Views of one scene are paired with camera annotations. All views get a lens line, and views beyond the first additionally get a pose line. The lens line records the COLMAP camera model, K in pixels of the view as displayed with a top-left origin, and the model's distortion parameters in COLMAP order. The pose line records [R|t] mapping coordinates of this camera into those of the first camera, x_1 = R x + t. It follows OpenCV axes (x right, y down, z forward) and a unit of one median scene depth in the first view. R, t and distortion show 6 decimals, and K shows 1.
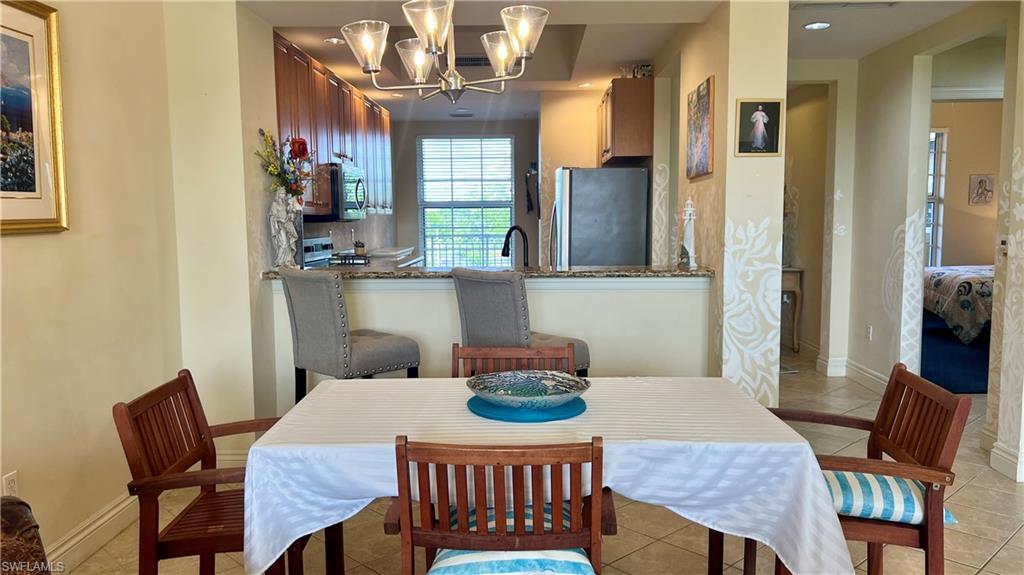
lens RADIAL K [[769.2, 0, 508.9], [0, 769.2, 291.8], [0, 0, 1]] dist [0.055051, -0.051287]
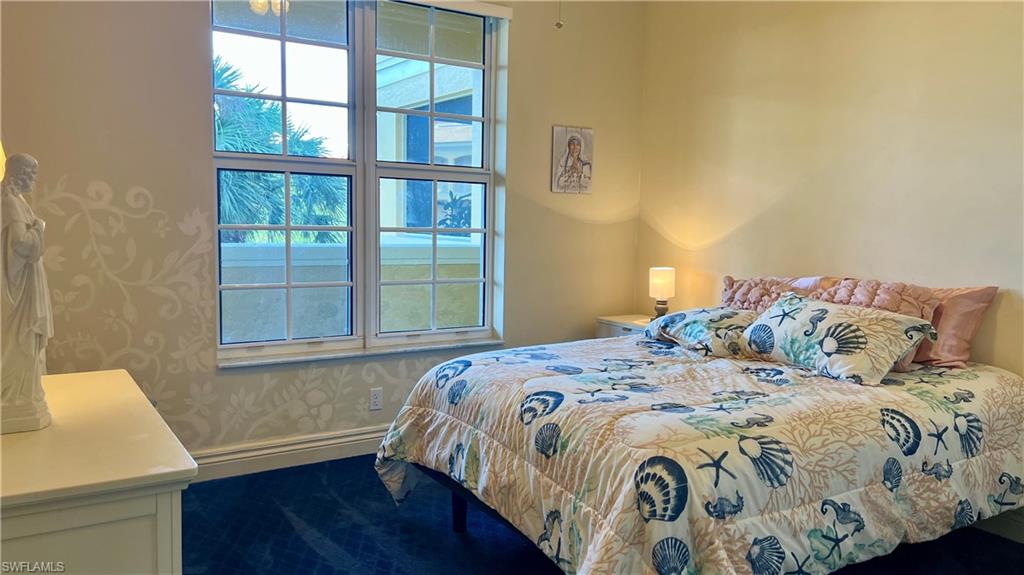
lens RADIAL K [[769.2, 0, 511.9], [0, 769.2, 288.2], [0, 0, 1]] dist [0.055051, -0.051287]
pose [[0.829107, -0.026525, 0.558461, 0.381511], [0.032316, 0.999478, -0.000506, -0.066526], [-0.558156, 0.018467, 0.829531, 0.767534]]
